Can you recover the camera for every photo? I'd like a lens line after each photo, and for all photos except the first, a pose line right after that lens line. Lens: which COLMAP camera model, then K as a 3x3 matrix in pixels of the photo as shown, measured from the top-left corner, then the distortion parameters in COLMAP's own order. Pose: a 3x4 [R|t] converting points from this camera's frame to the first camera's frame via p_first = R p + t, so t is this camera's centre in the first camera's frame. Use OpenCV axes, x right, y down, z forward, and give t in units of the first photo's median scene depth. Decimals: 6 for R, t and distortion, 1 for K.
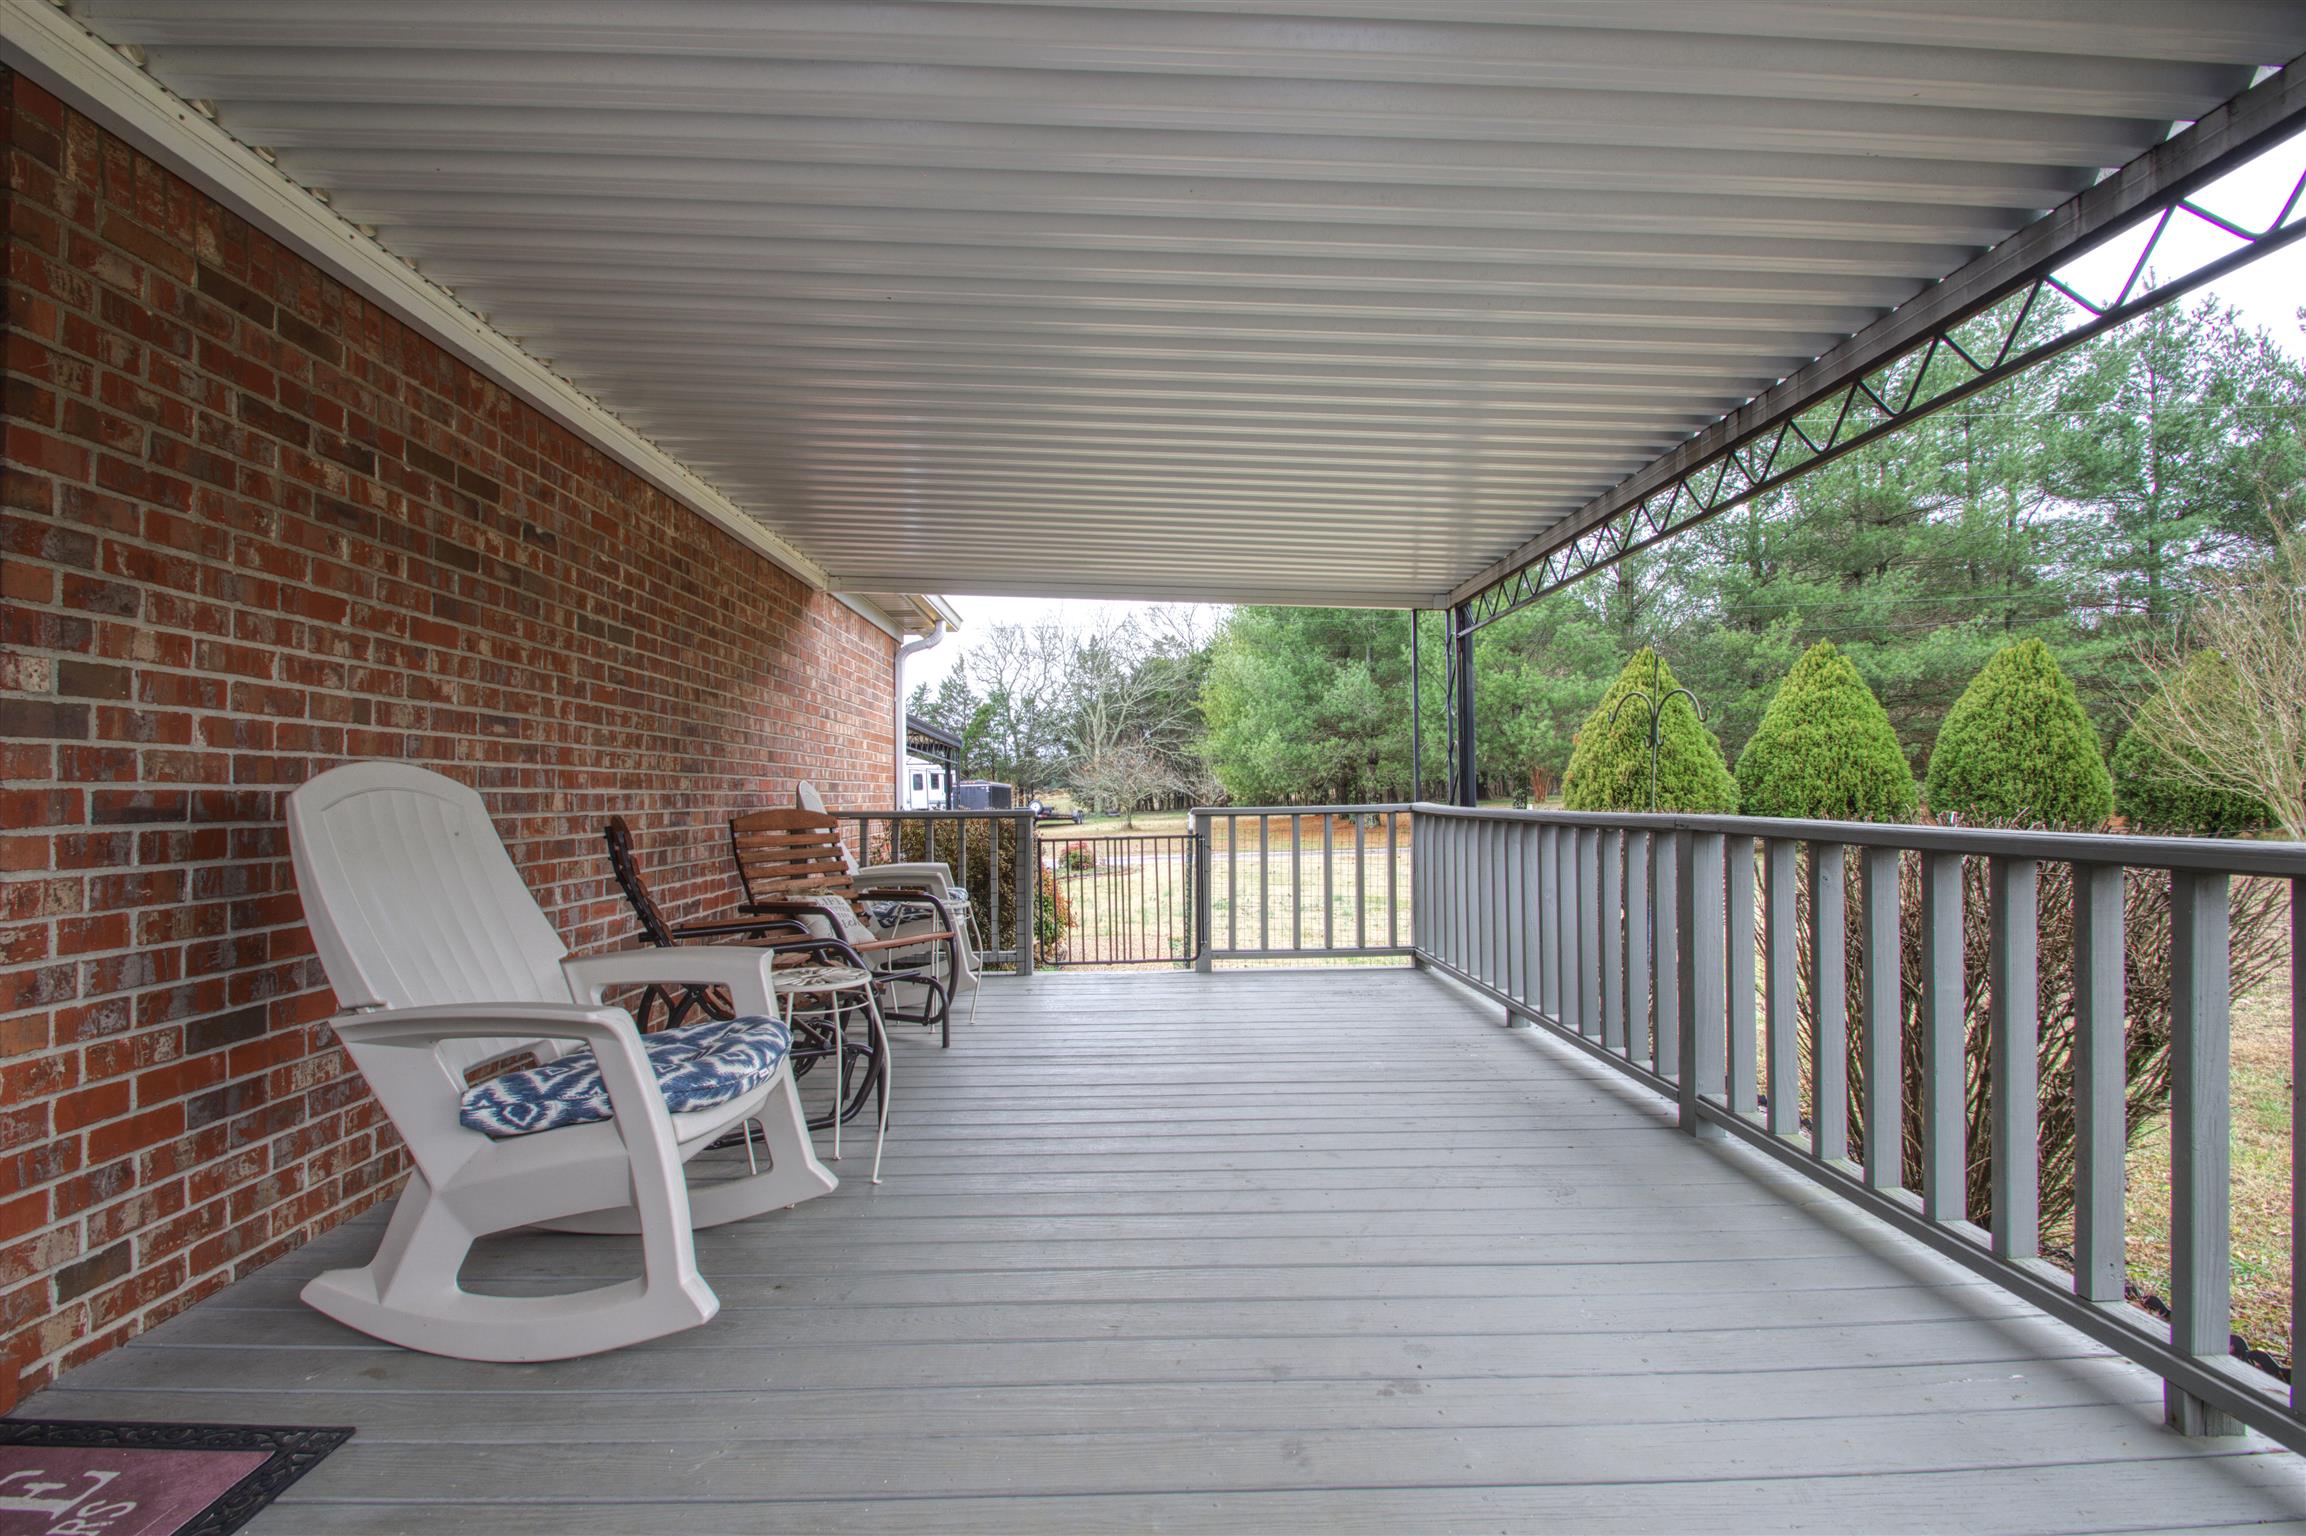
lens RADIAL K [[1101.2, 0, 1140.6], [0, 1101.2, 773.1], [0, 0, 1]] dist [0.003446, -0.012841]
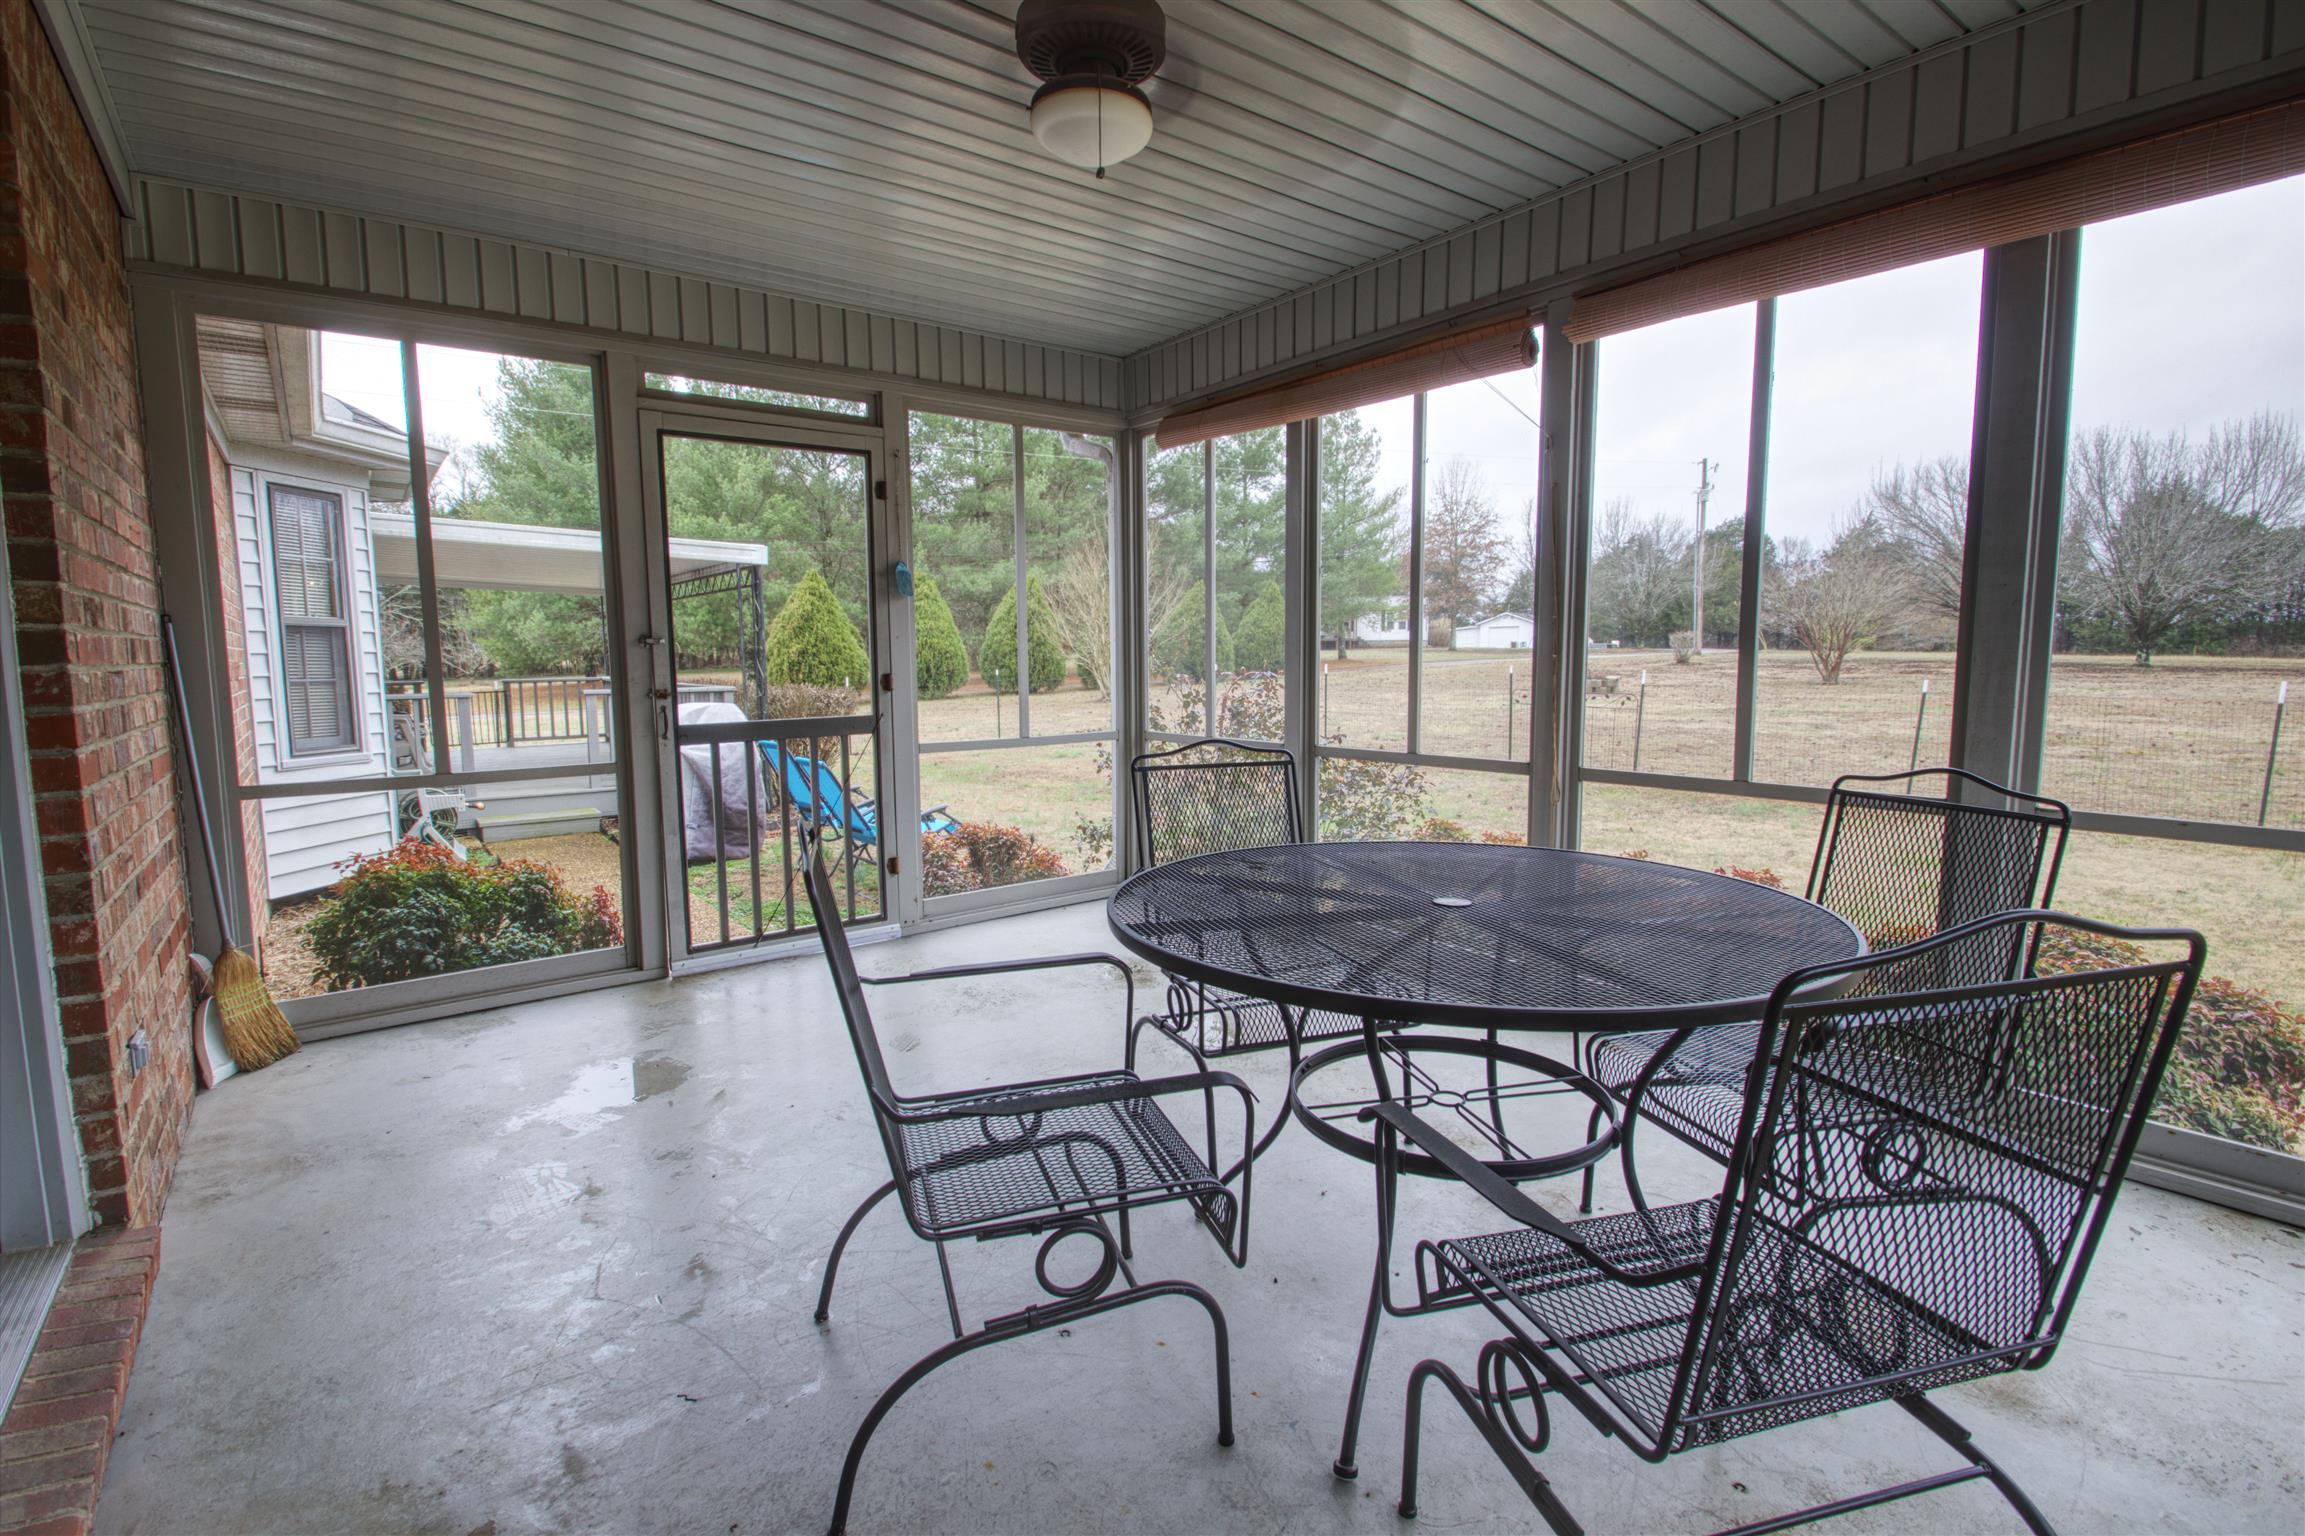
lens RADIAL K [[1100.8, 0, 1140.1], [0, 1100.8, 773.1], [0, 0, 1]] dist [0.003446, -0.012841]
pose [[0.816371, -0.060920, 0.574306, -0.052367], [-0.009012, 0.992956, 0.118139, -0.015294], [-0.577458, -0.101621, 0.810071, -0.448131]]
